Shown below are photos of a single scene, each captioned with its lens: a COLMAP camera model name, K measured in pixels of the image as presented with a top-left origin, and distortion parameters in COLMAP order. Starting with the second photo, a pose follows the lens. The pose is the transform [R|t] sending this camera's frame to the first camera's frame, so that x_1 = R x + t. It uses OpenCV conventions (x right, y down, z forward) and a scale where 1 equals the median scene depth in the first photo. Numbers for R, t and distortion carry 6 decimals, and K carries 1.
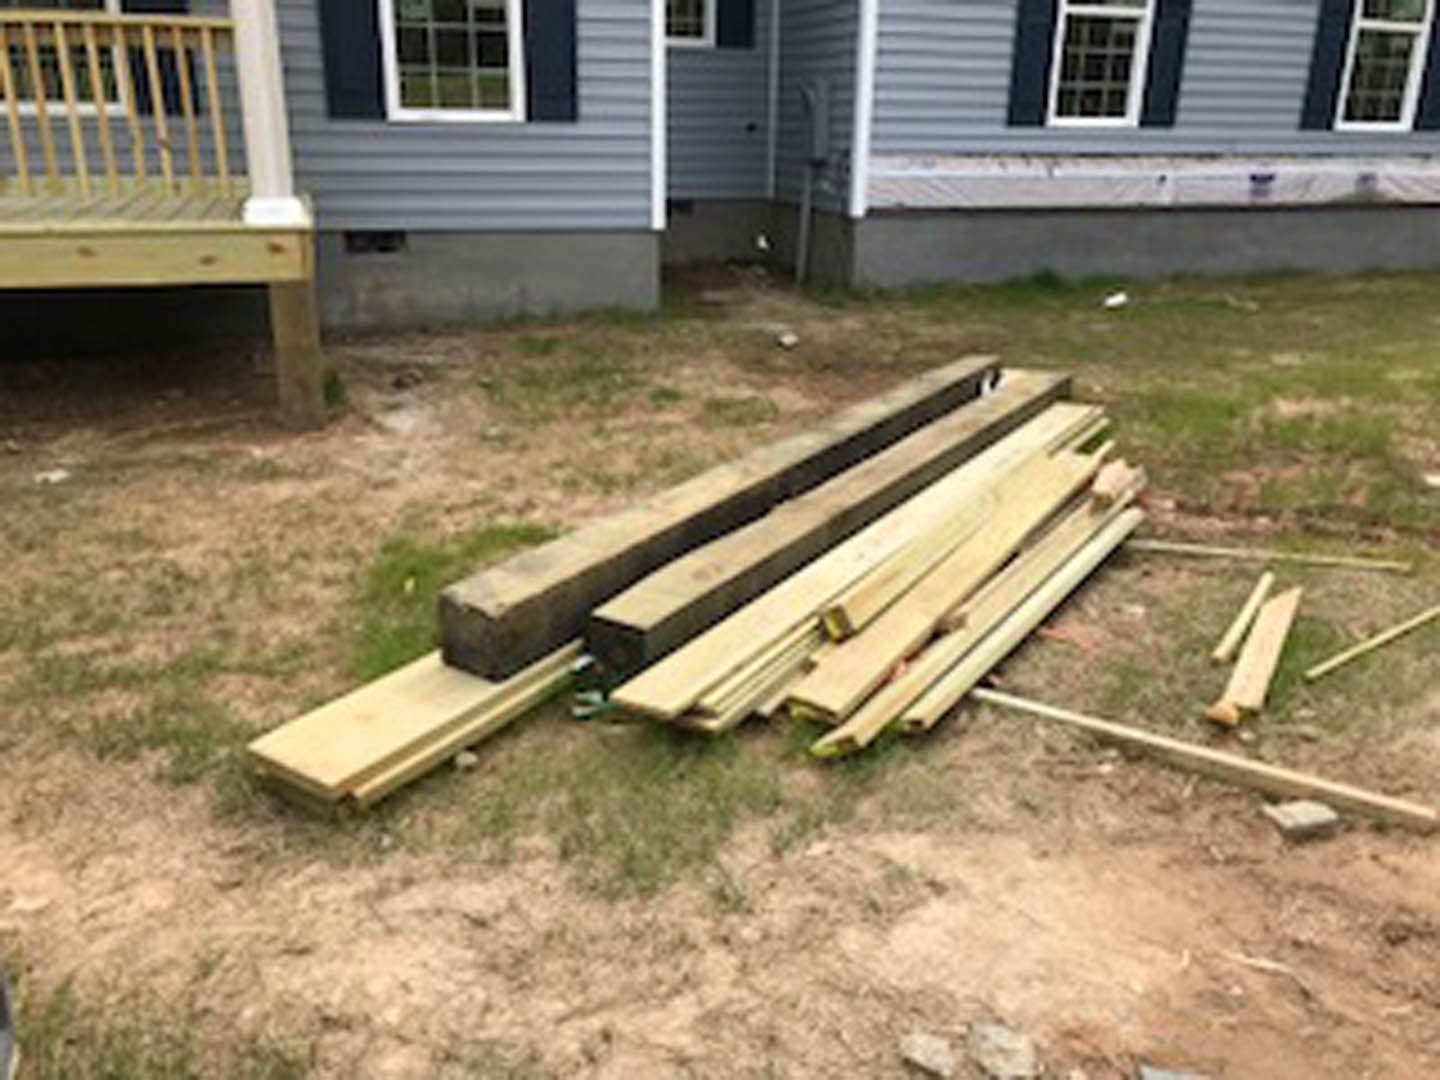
lens RADIAL K [[1184.8, 0, 720.0], [0, 1184.8, 540.0], [0, 0, 1]] dist [0.011151, 0.001430]
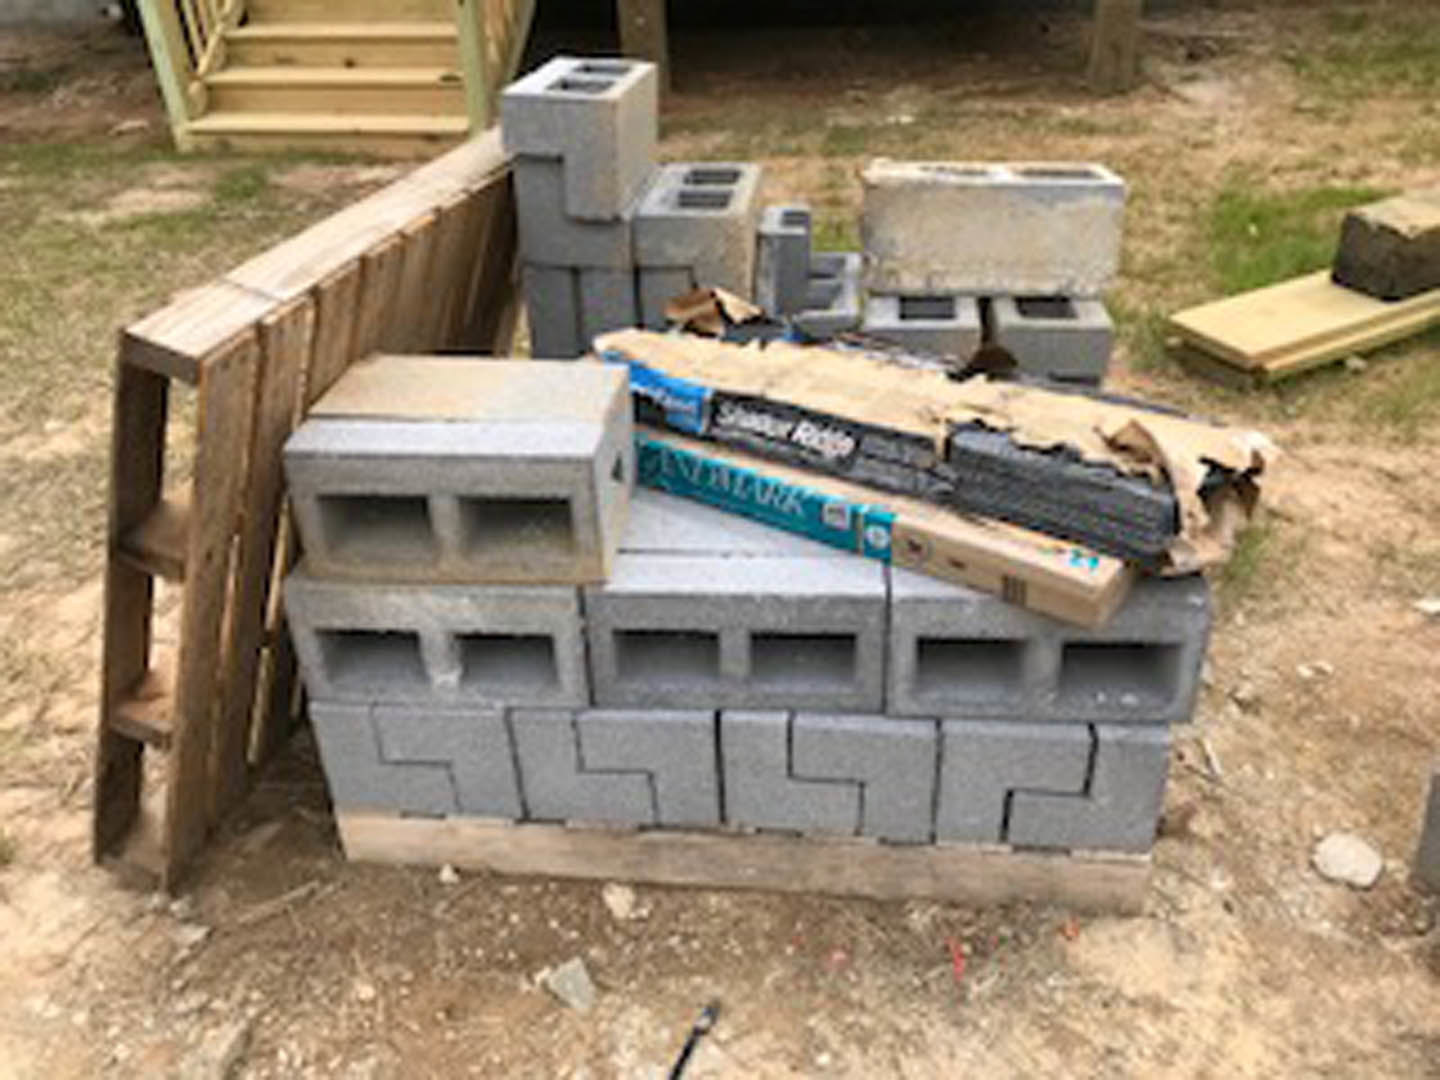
lens RADIAL K [[1184.8, 0, 720.0], [0, 1184.8, 540.0], [0, 0, 1]] dist [0.011151, 0.001430]
pose [[0.865322, 0.217462, -0.451585, -0.107176], [-0.113141, 0.962470, 0.246680, 0.077504], [0.488280, -0.162365, 0.857450, -0.145408]]
